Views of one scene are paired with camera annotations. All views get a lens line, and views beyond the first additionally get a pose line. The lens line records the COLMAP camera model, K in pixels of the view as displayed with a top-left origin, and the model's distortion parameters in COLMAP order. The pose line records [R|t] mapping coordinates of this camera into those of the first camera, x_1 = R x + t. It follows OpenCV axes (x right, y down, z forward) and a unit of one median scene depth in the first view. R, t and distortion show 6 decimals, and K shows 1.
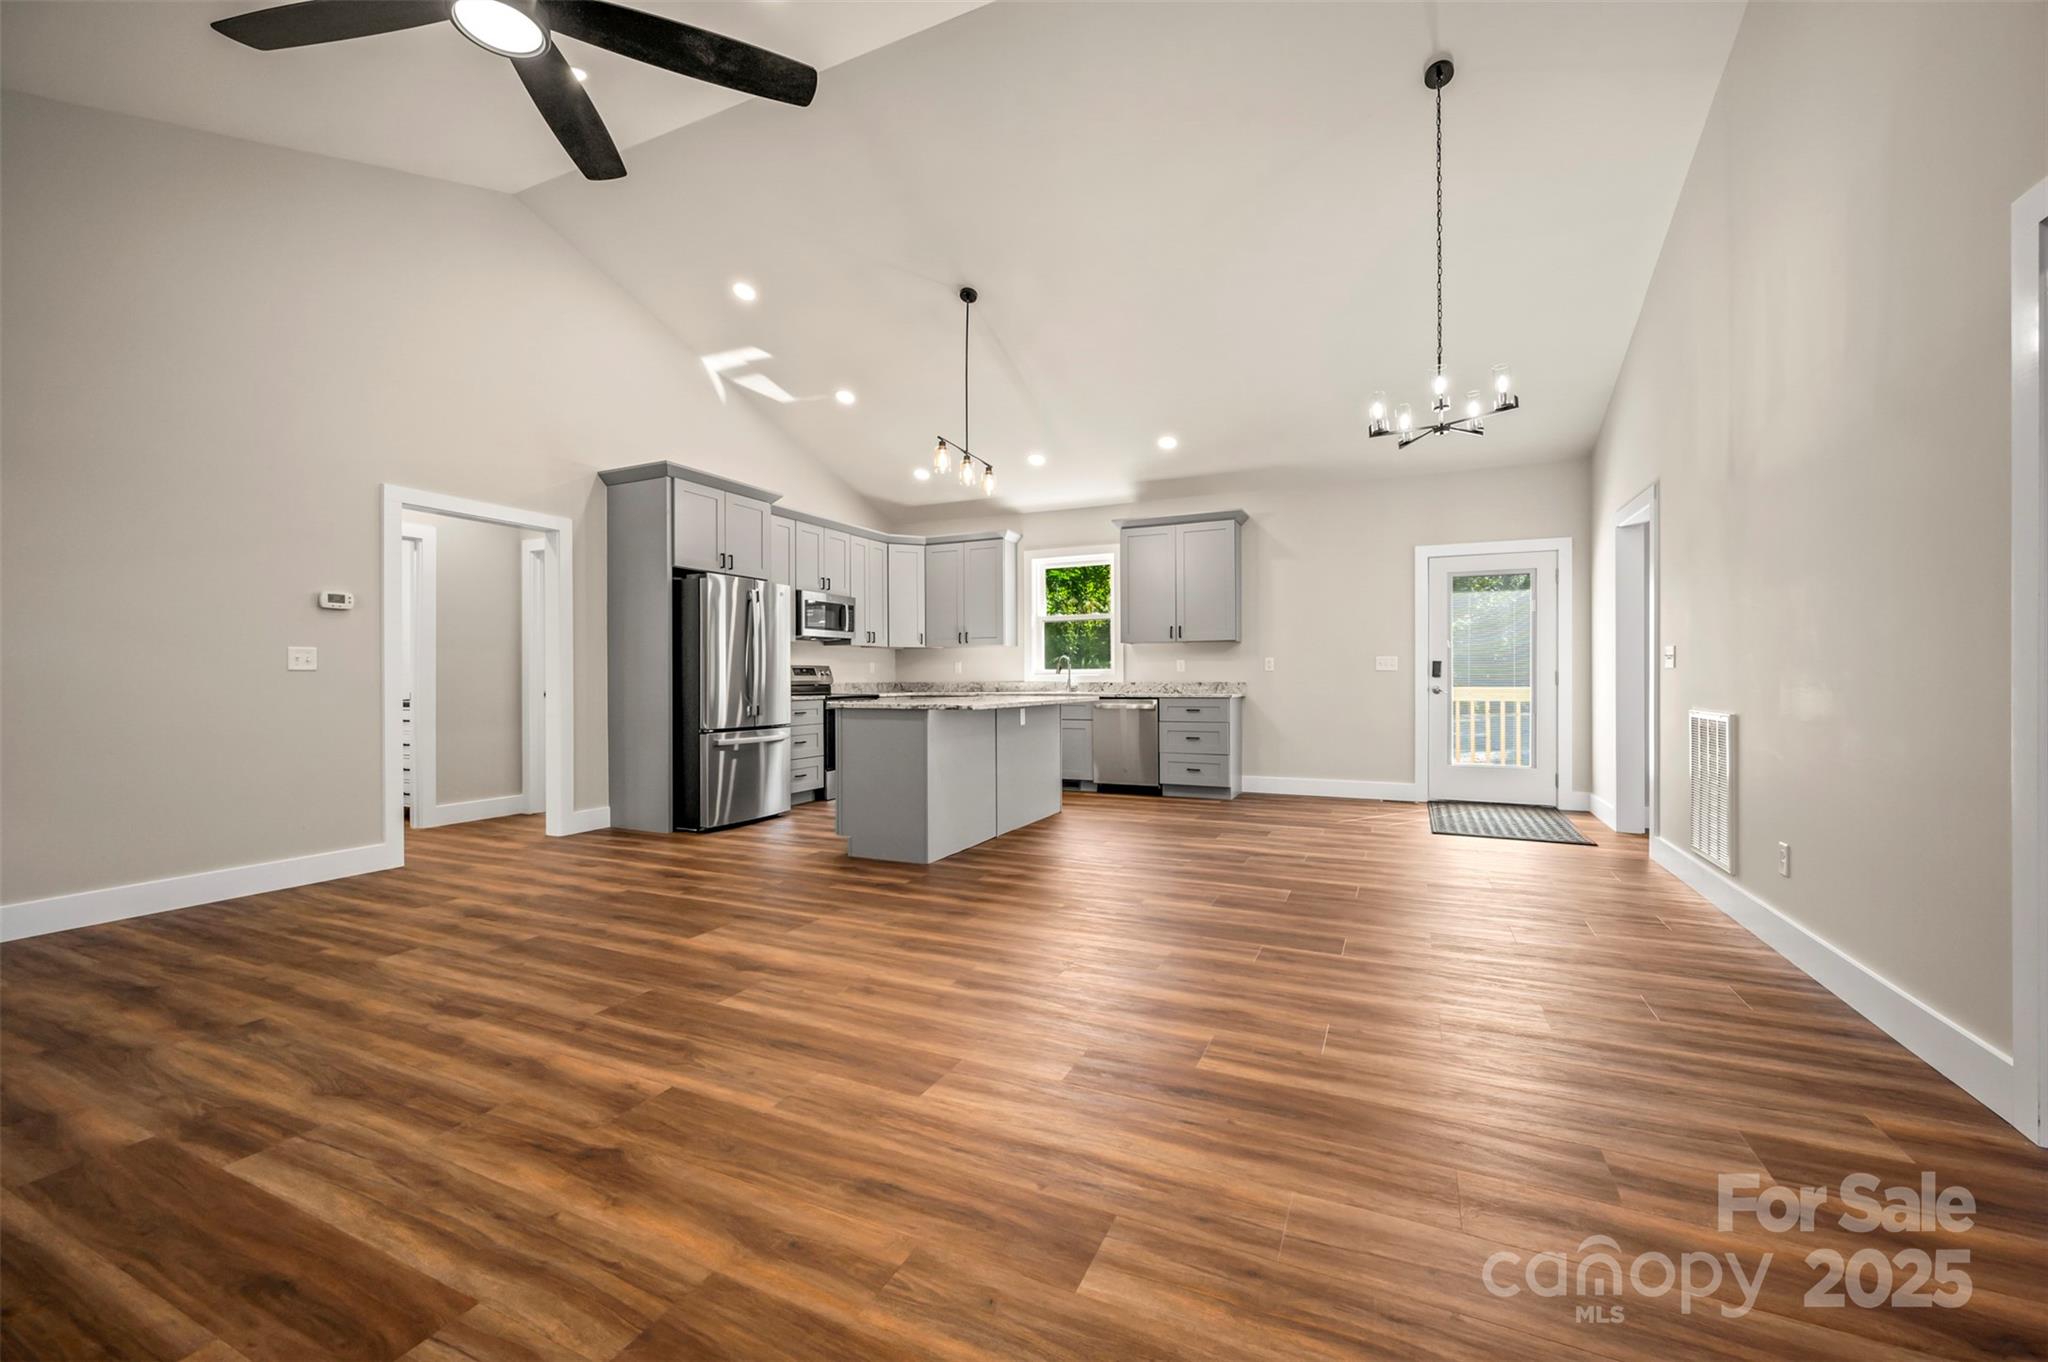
lens RADIAL K [[824.5, 0, 1033.6], [0, 824.5, 695.5], [0, 0, 1]] dist [-0.001430, -0.000149]
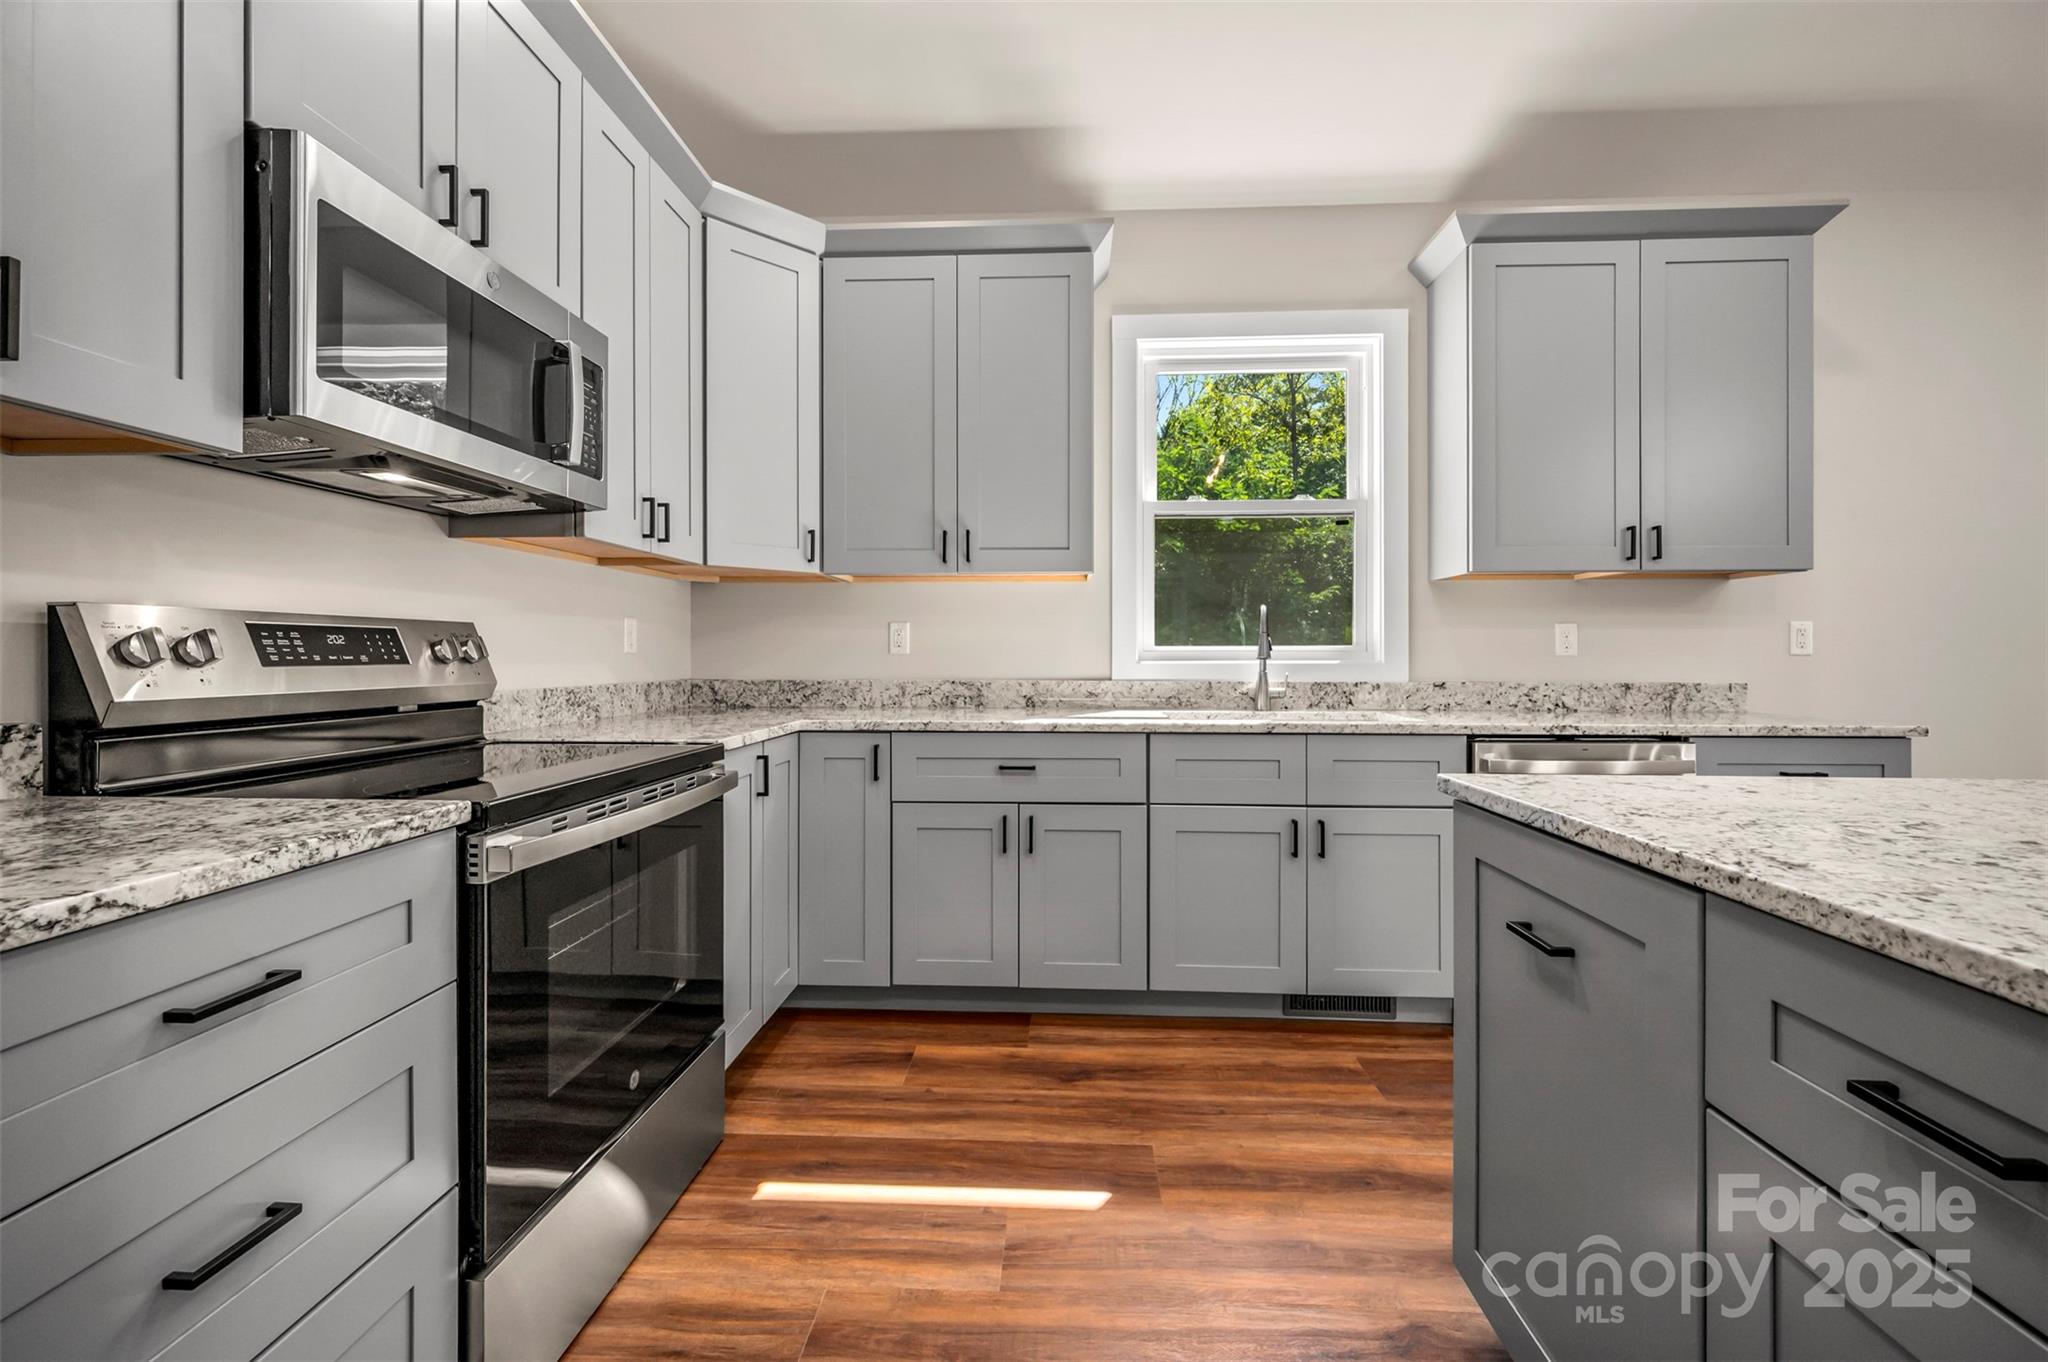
lens RADIAL K [[824.5, 0, 1026.8], [0, 824.5, 666.6], [0, 0, 1]] dist [-0.001430, -0.000149]
pose [[0.929711, 0.002254, 0.368283, -0.191425], [-0.001296, 0.999995, -0.002850, -0.023197], [-0.368287, 0.002172, 0.929710, 0.736738]]
